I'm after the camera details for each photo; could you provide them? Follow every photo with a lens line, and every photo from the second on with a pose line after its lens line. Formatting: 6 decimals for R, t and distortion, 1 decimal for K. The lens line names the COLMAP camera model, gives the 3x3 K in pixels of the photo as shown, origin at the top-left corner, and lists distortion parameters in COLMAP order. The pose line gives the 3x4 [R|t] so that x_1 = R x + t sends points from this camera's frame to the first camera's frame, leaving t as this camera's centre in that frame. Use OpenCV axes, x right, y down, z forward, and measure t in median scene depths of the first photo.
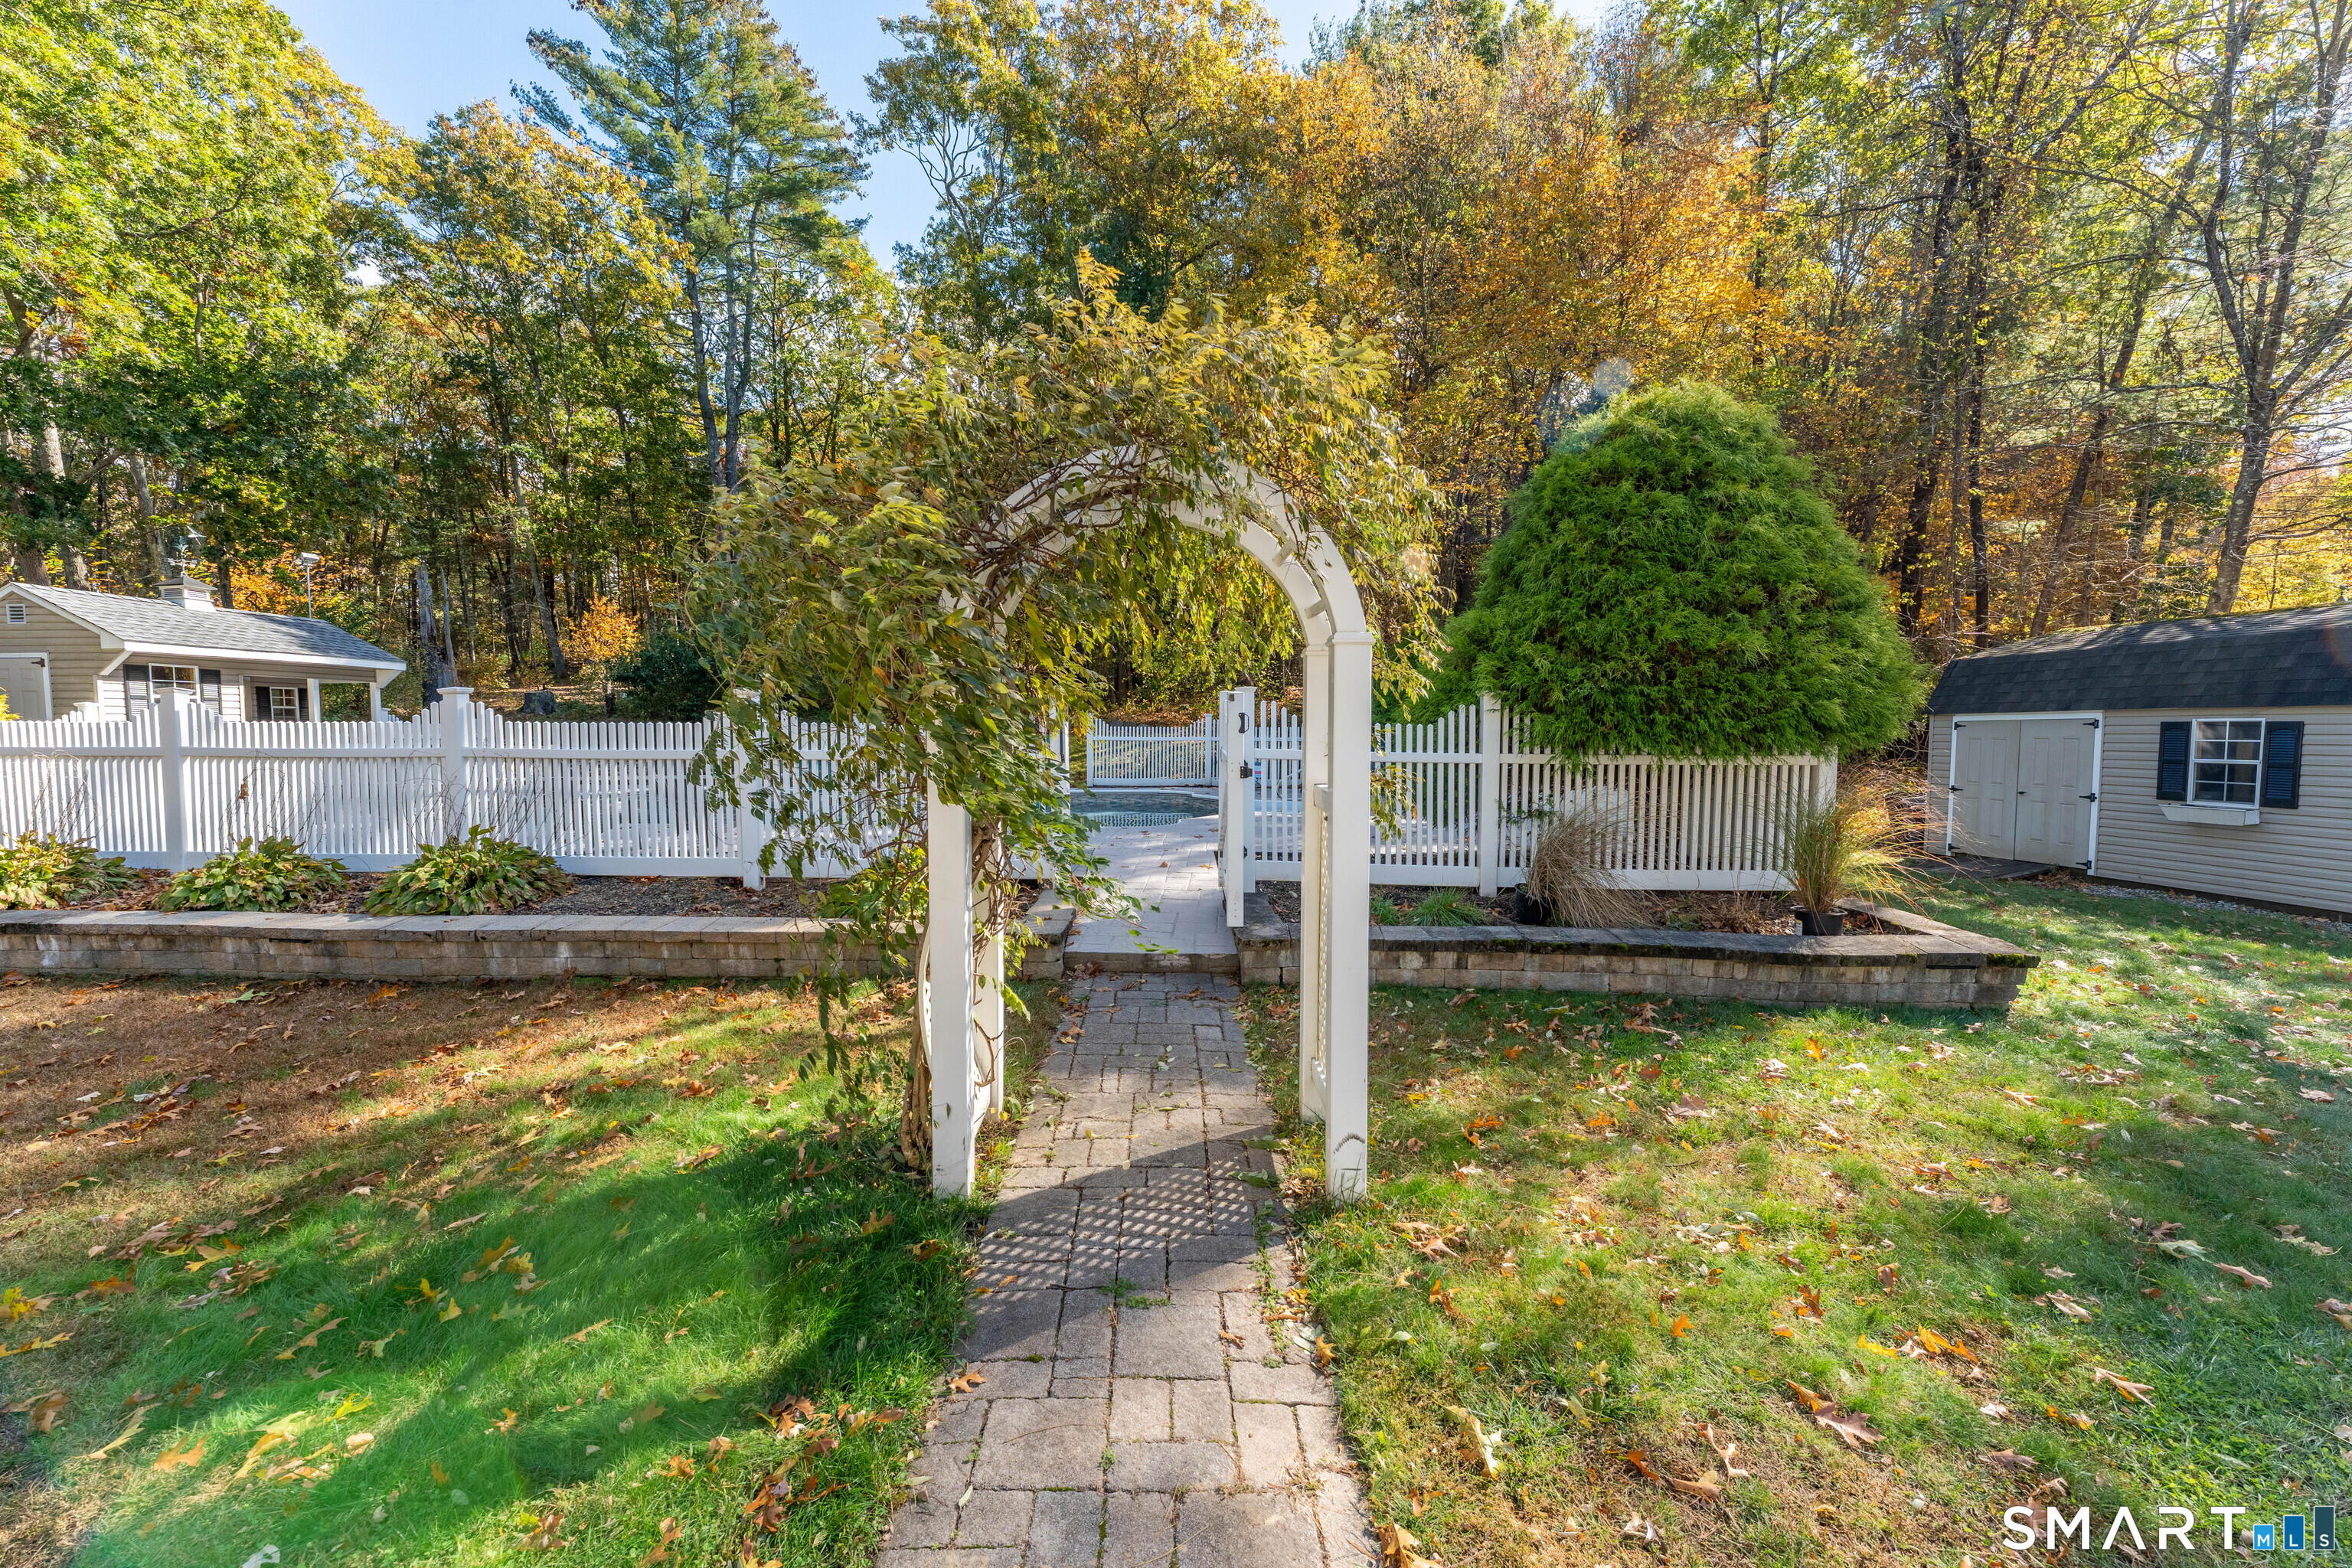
lens RADIAL K [[945.3, 0, 1164.9], [0, 945.3, 783.3], [0, 0, 1]] dist [-0.000795, -0.000390]
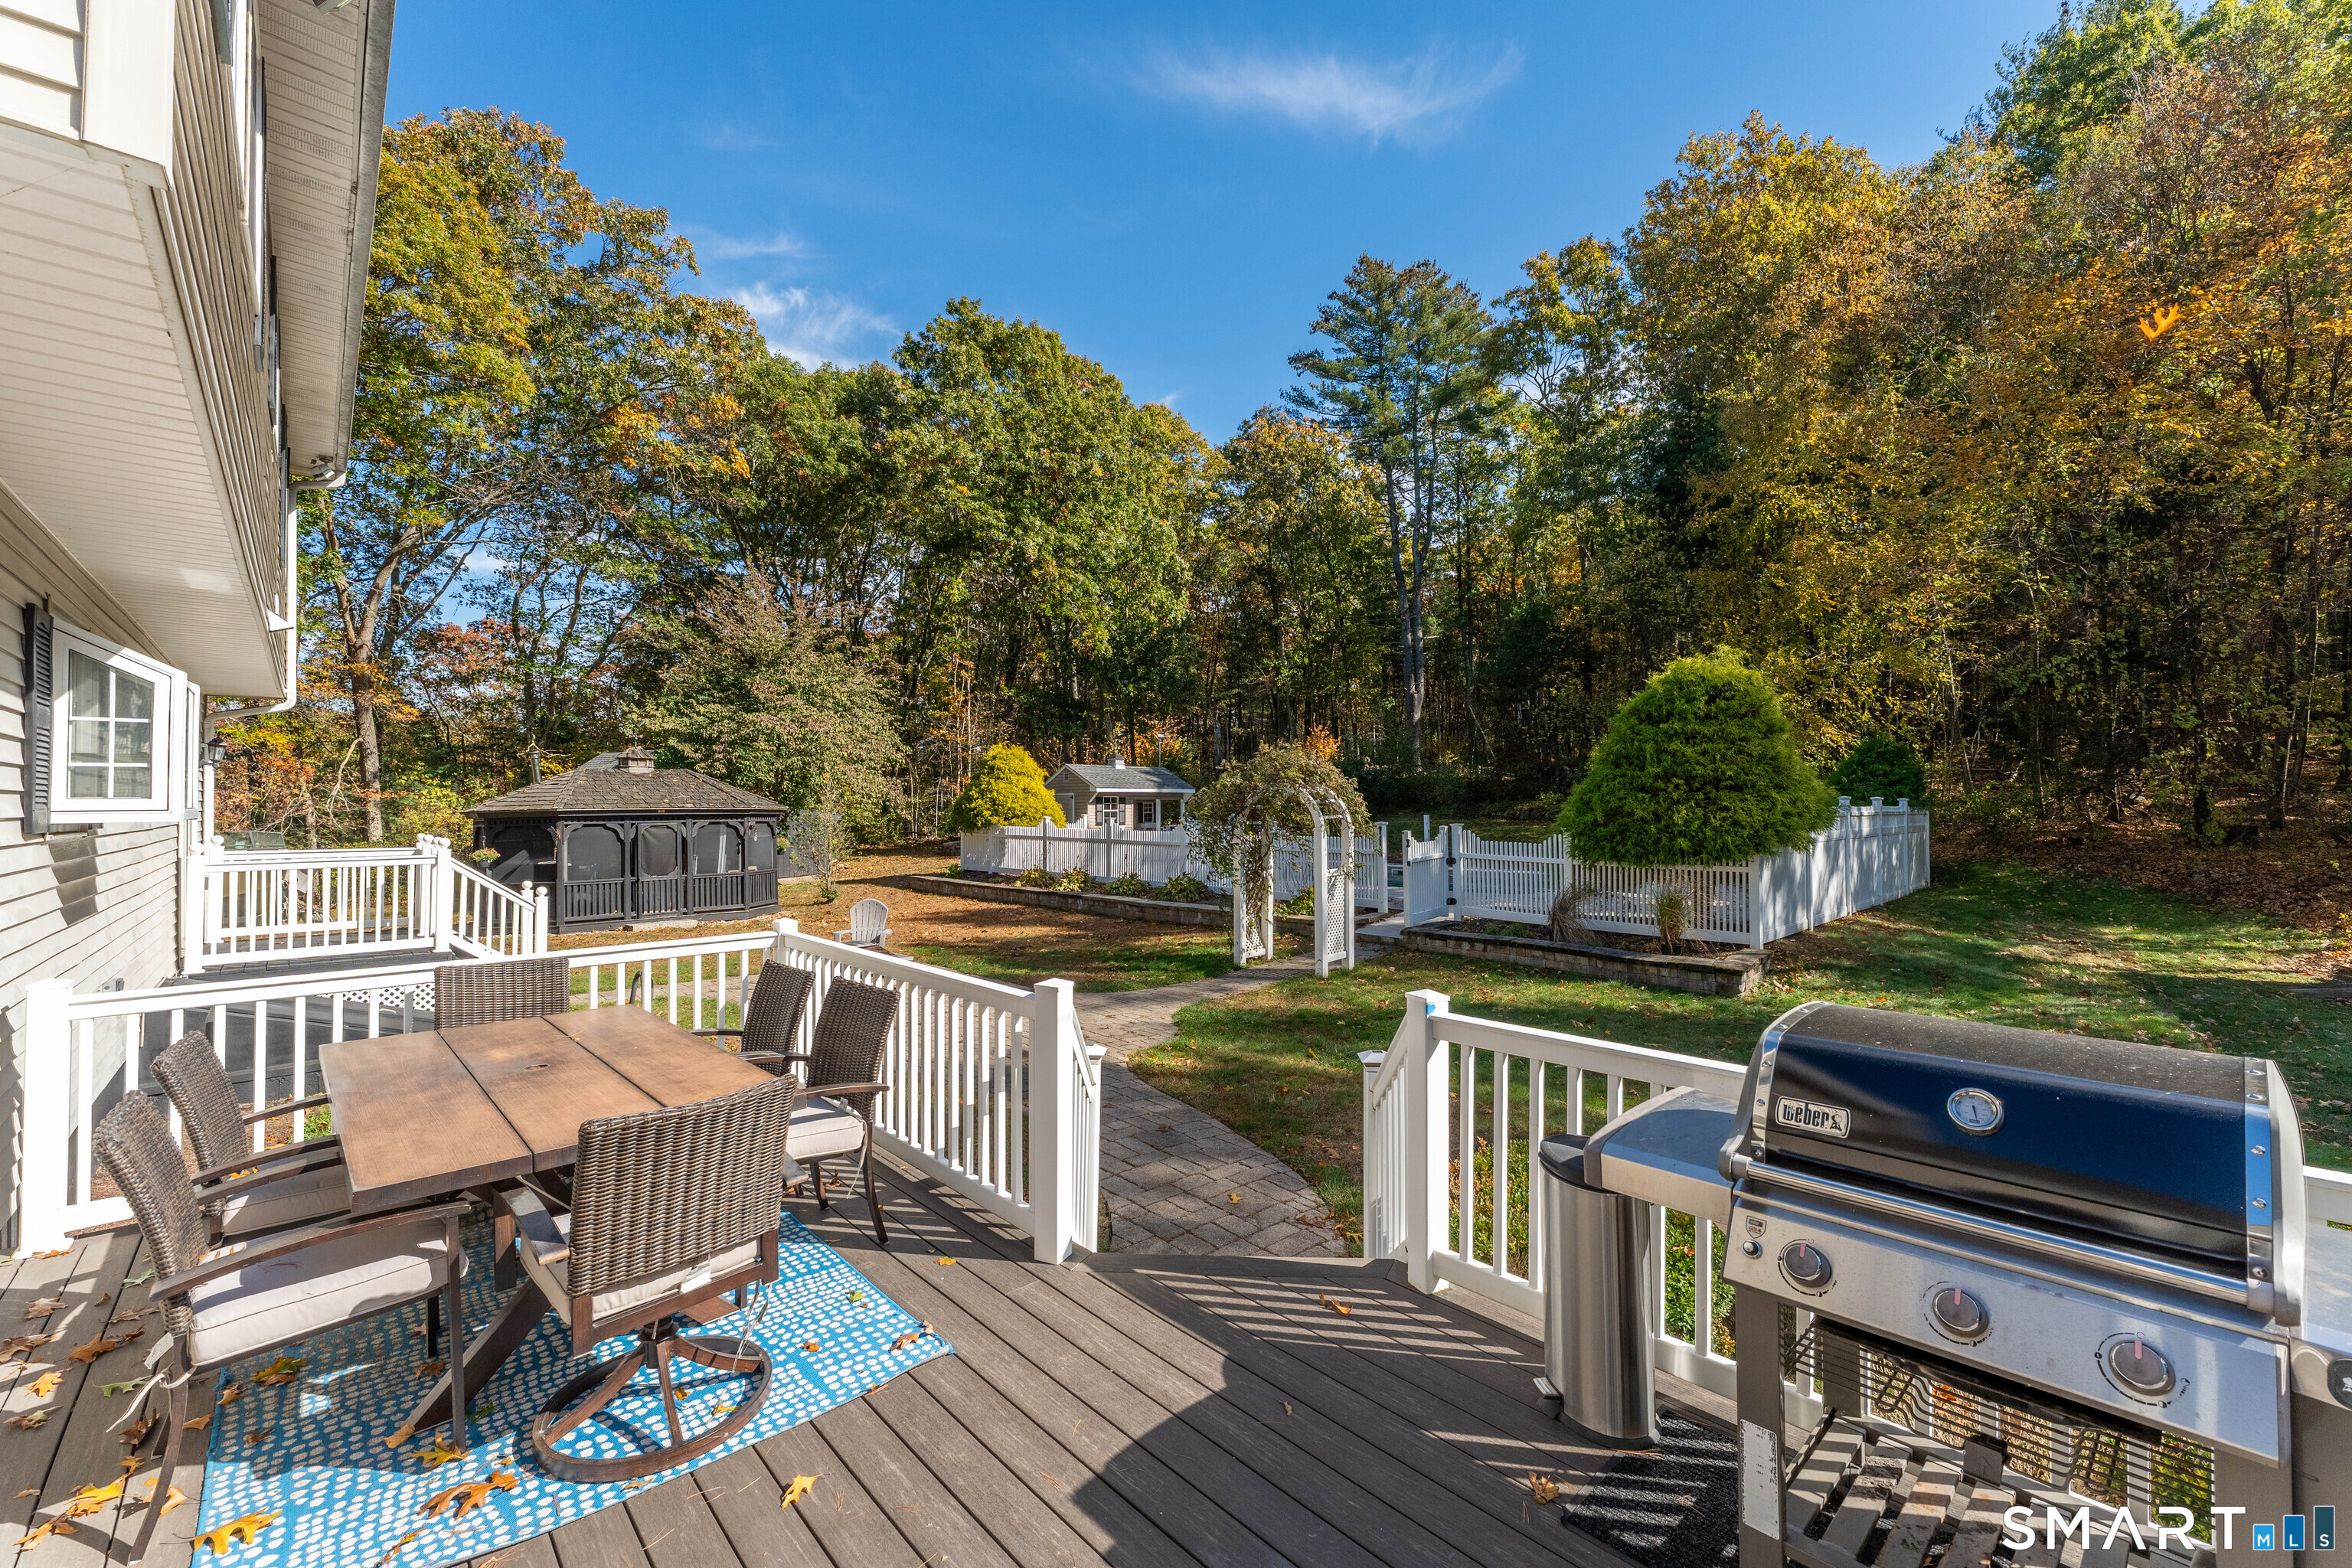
lens RADIAL K [[945.3, 0, 1175.0], [0, 945.3, 792.3], [0, 0, 1]] dist [-0.000795, -0.000390]
pose [[0.738133, -0.010637, -0.674571, 0.397581], [-0.035786, 0.997851, -0.054893, -0.012344], [0.673705, 0.064659, 0.736166, -0.380318]]
